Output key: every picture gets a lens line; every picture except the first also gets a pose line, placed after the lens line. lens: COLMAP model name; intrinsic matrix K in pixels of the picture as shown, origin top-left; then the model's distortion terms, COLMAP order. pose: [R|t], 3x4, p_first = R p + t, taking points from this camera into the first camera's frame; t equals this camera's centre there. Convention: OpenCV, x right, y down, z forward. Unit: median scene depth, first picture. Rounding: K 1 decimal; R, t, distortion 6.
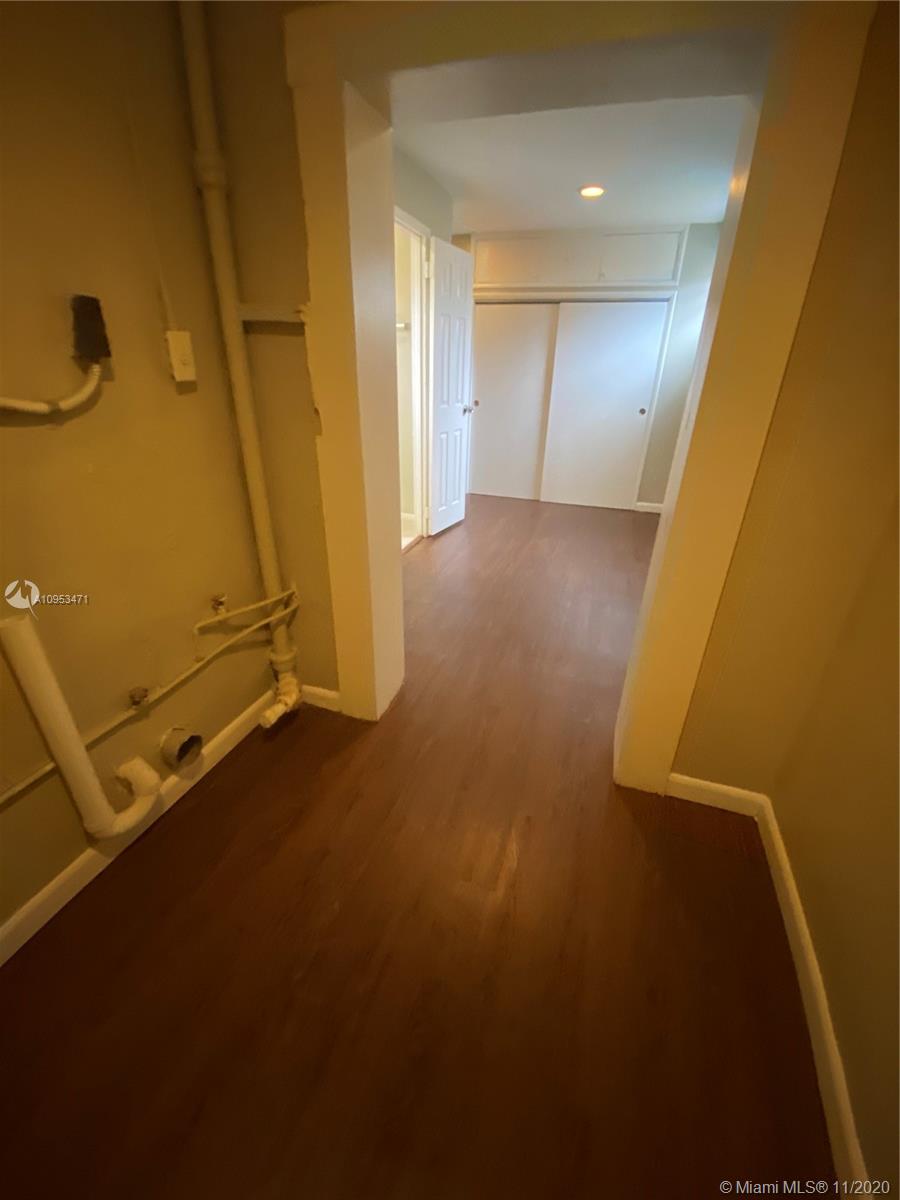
lens RADIAL K [[481.1, 0, 460.6], [0, 481.1, 604.6], [0, 0, 1]] dist [0.007690, -0.012246]
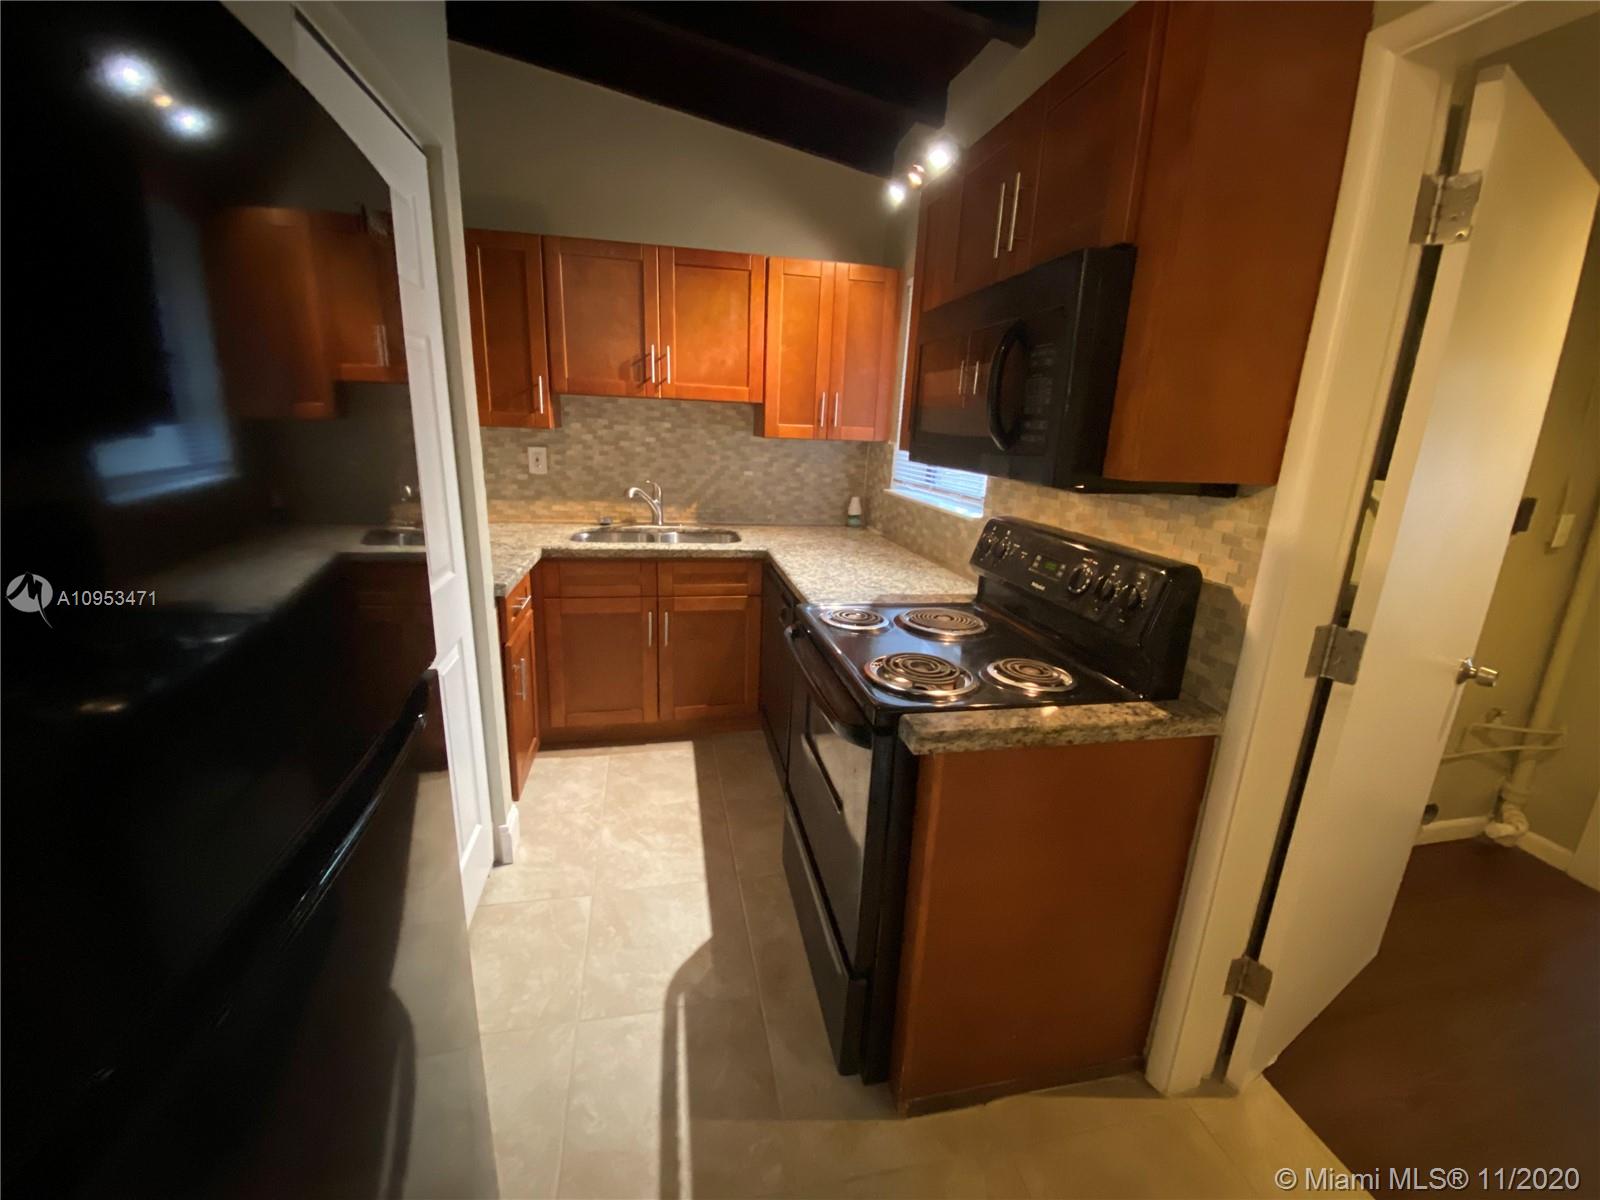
lens RADIAL K [[641.5, 0, 796.5], [0, 641.5, 594.1], [0, 0, 1]] dist [0.007690, -0.012246]
pose [[0.480277, 0.209707, -0.851679, -0.044049], [-0.413999, 0.910230, -0.009338, 0.378992], [0.773265, 0.357079, 0.523981, -1.047178]]
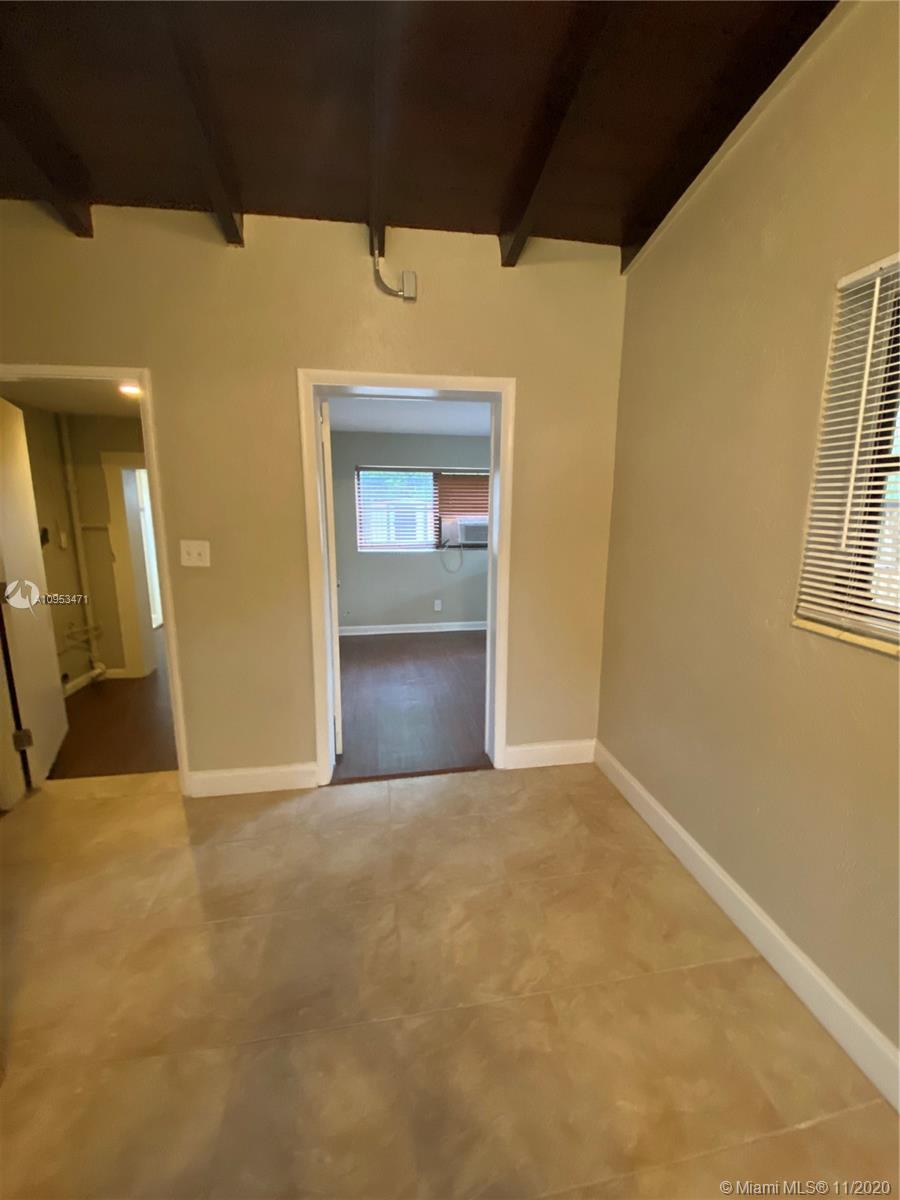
lens RADIAL K [[481.1, 0, 447.5], [0, 481.1, 600.6], [0, 0, 1]] dist [0.007690, -0.012246]
pose [[0.893695, -0.107917, 0.435503, 0.166084], [0.218809, 0.952223, -0.213057, 0.724339], [-0.391704, 0.285700, 0.874611, -1.763541]]
